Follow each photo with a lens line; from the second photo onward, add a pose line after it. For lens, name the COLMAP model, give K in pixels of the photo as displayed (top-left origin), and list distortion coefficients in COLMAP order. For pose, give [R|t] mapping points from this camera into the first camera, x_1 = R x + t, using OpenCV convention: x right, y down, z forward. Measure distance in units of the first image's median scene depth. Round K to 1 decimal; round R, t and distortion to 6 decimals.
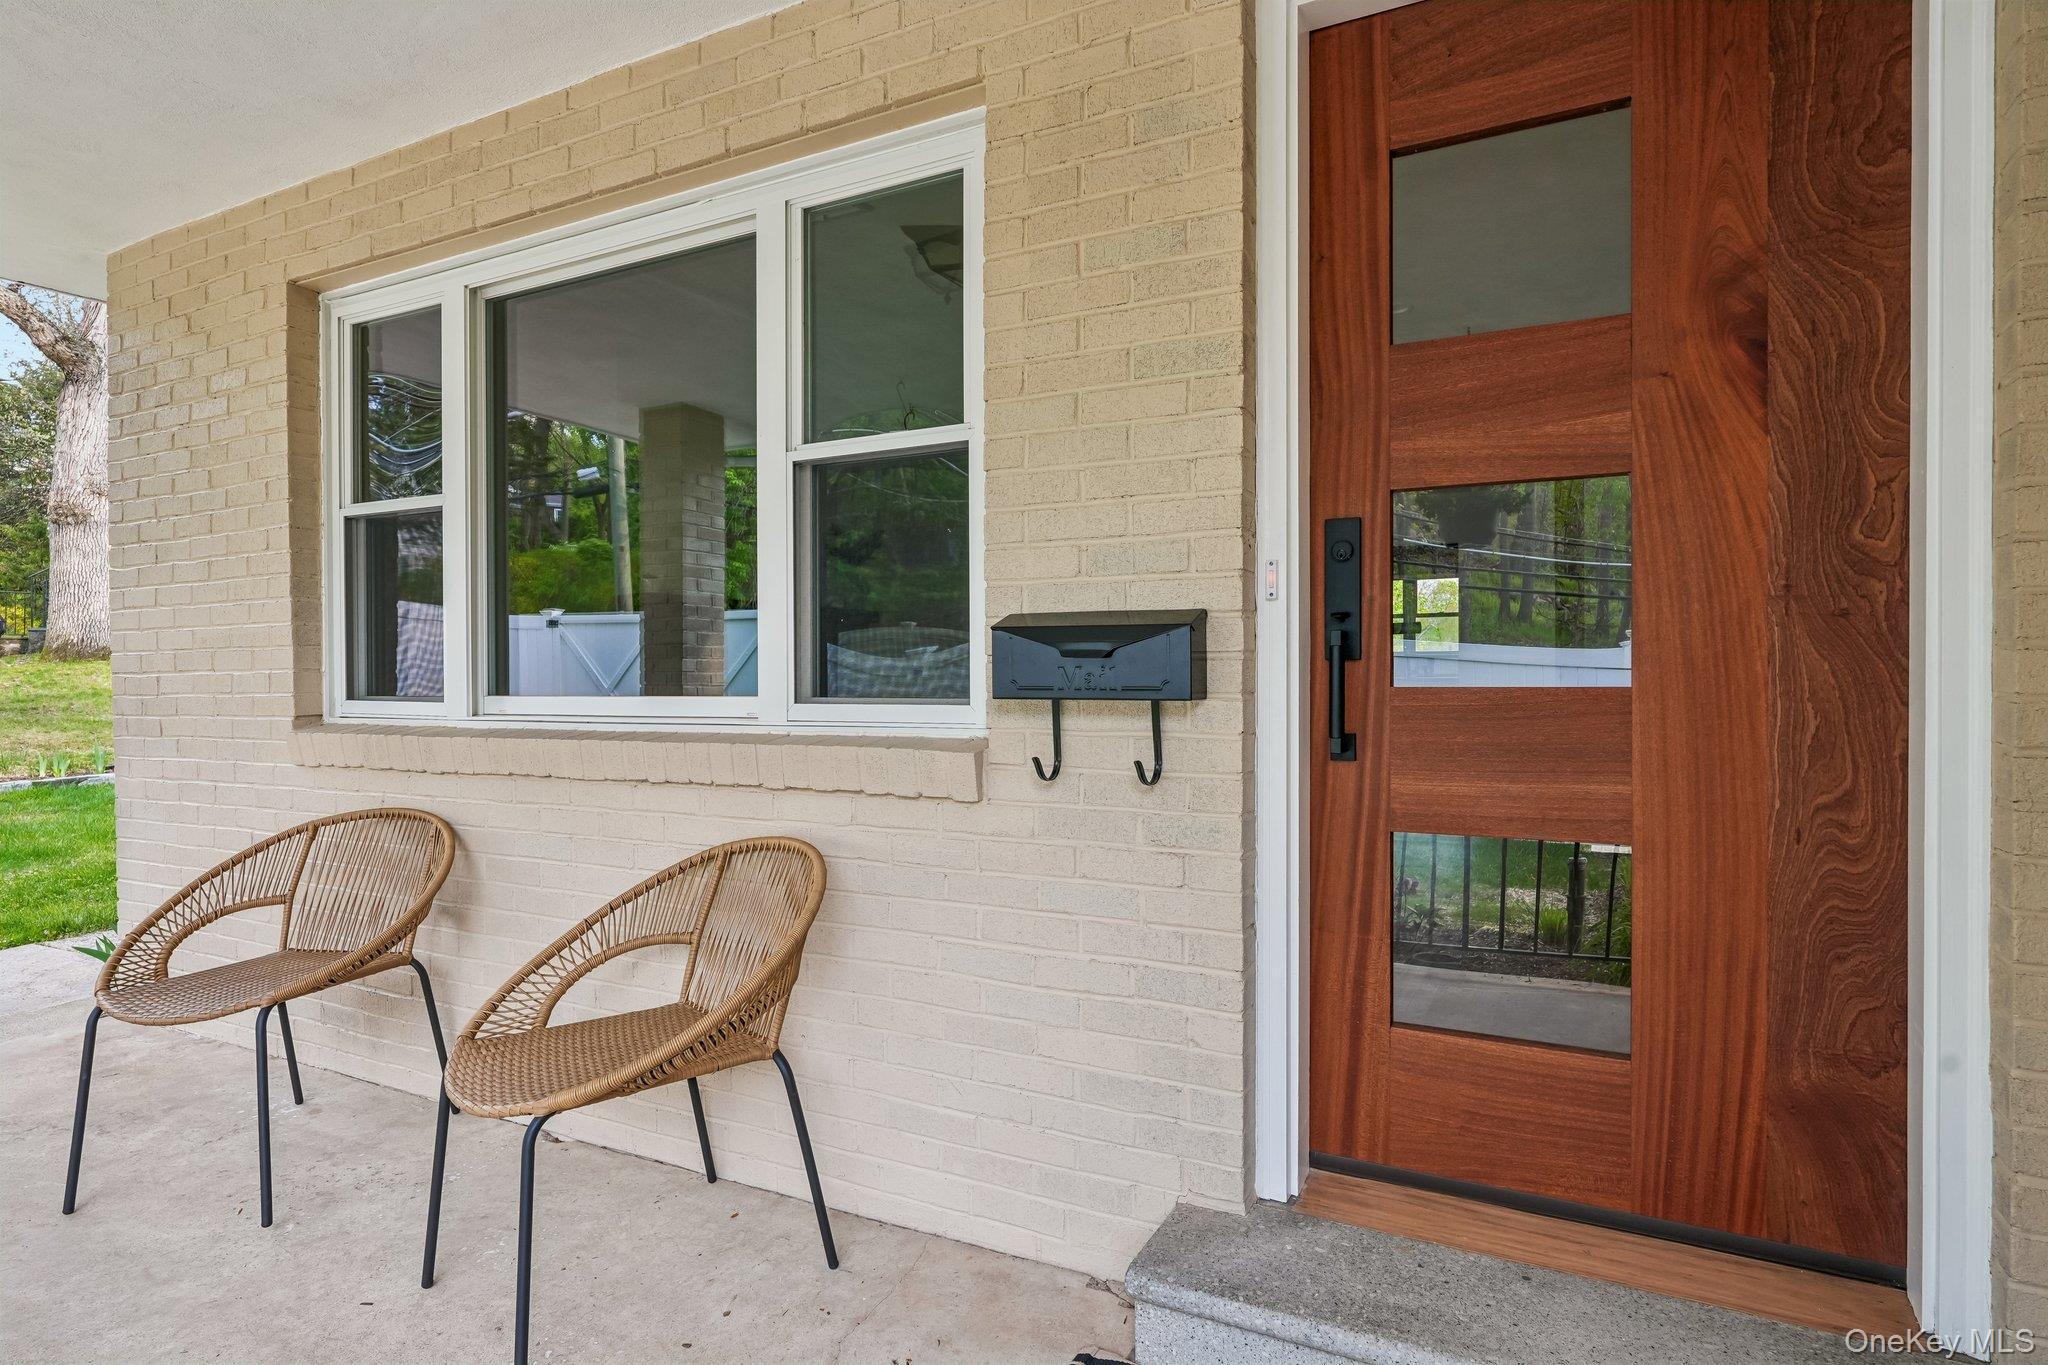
lens RADIAL K [[1115.9, 0, 1027.8], [0, 1115.9, 687.6], [0, 0, 1]] dist [0.001447, 0.001681]
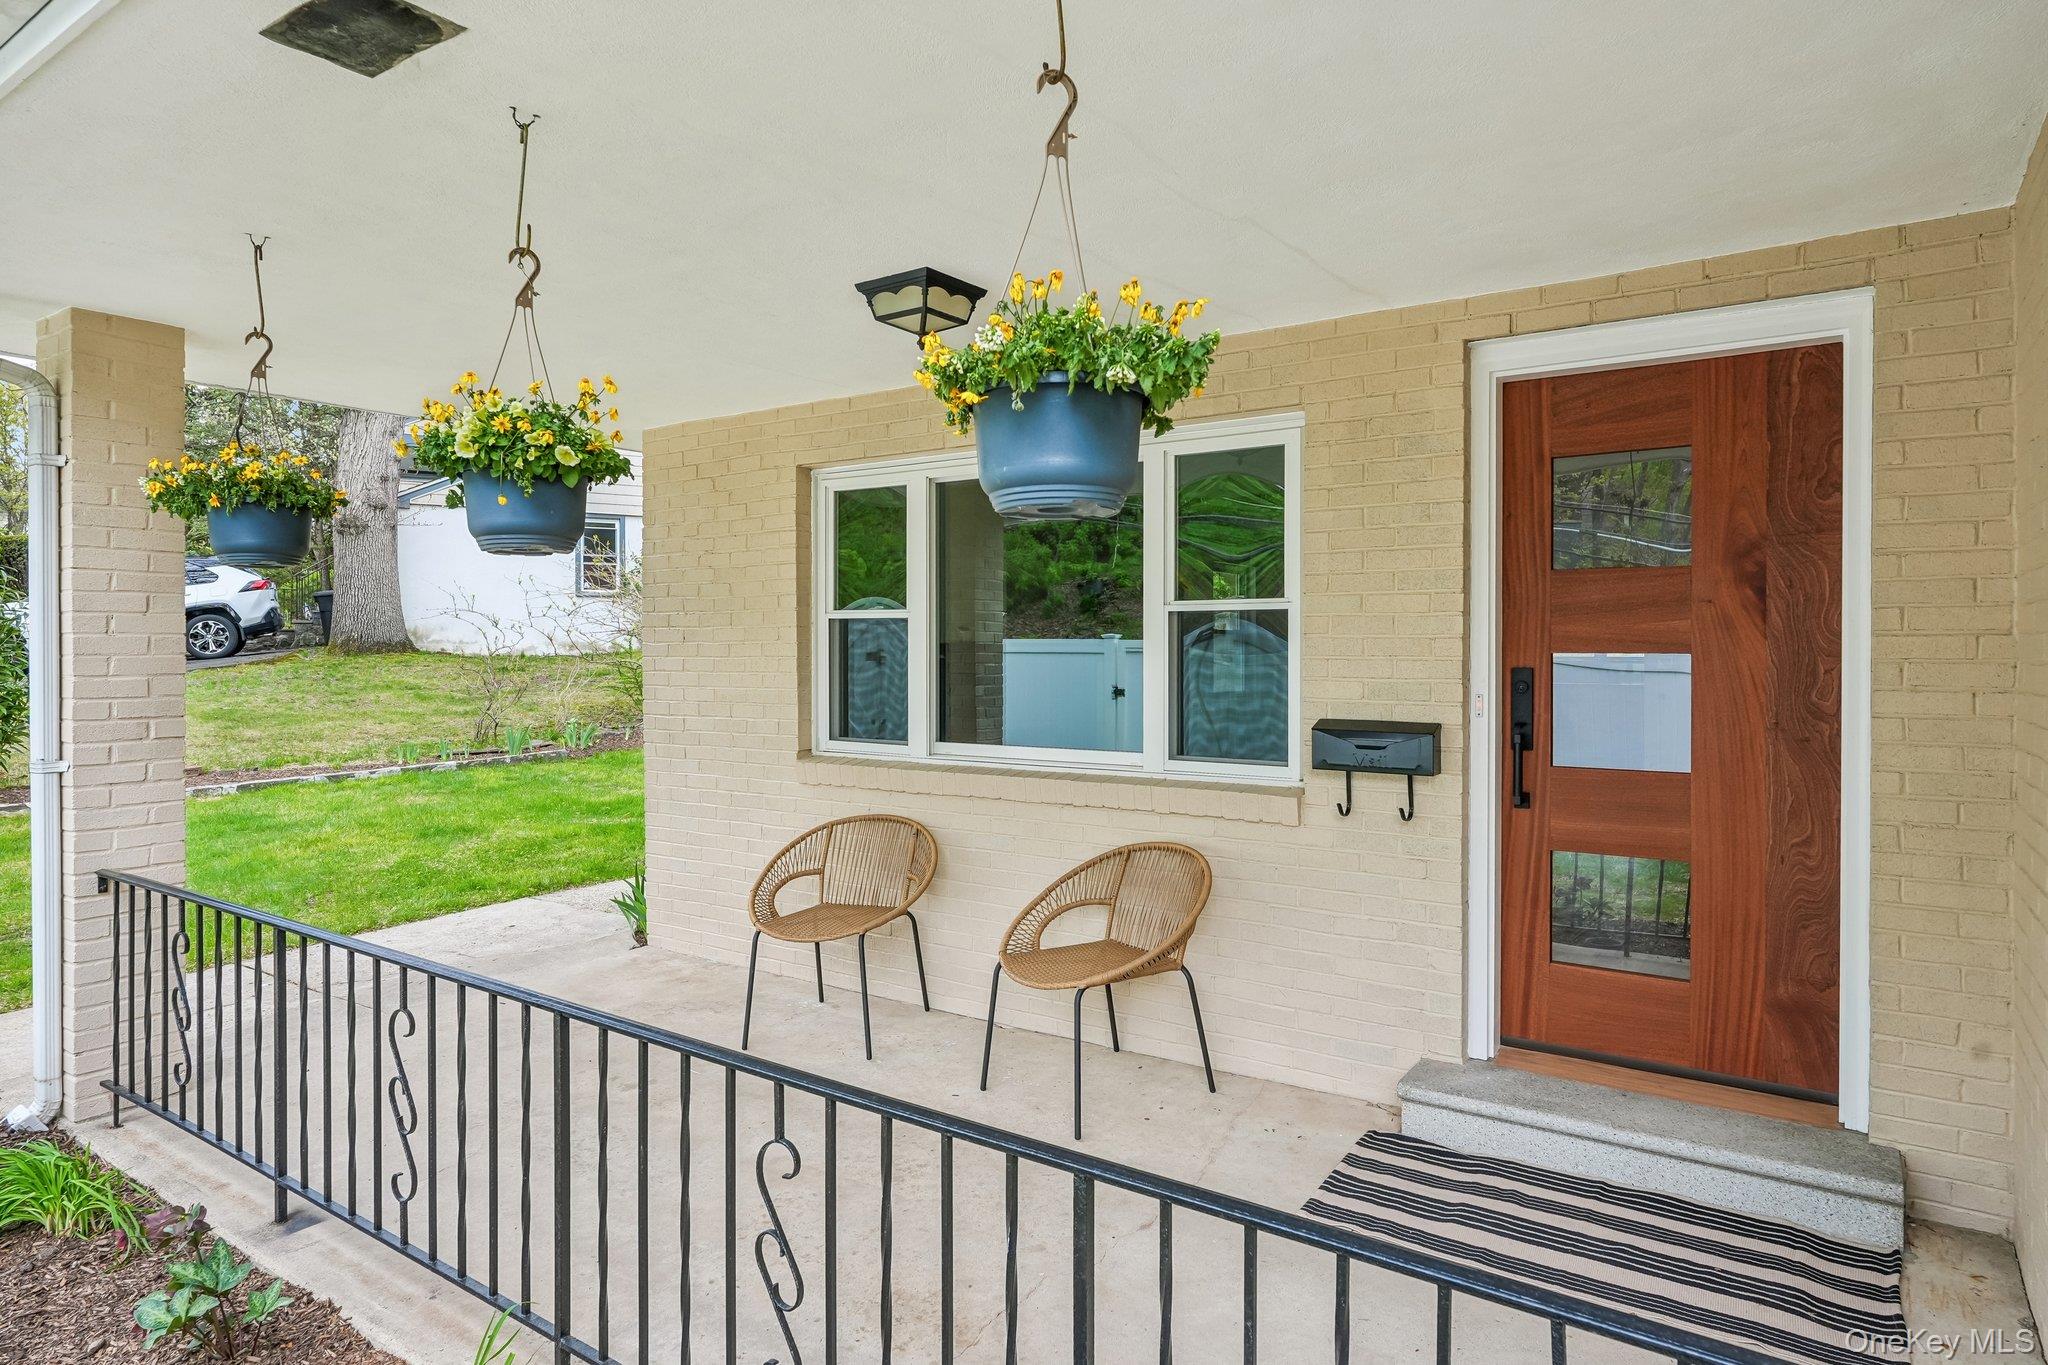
lens RADIAL K [[1174.9, 0, 1016.5], [0, 1174.9, 673.0], [0, 0, 1]] dist [0.002885, 0.002538]
pose [[0.990081, 0.001985, -0.140484, -0.238266], [-0.000932, 0.999971, 0.007565, -0.157882], [0.140495, -0.007359, 0.990054, -0.916530]]
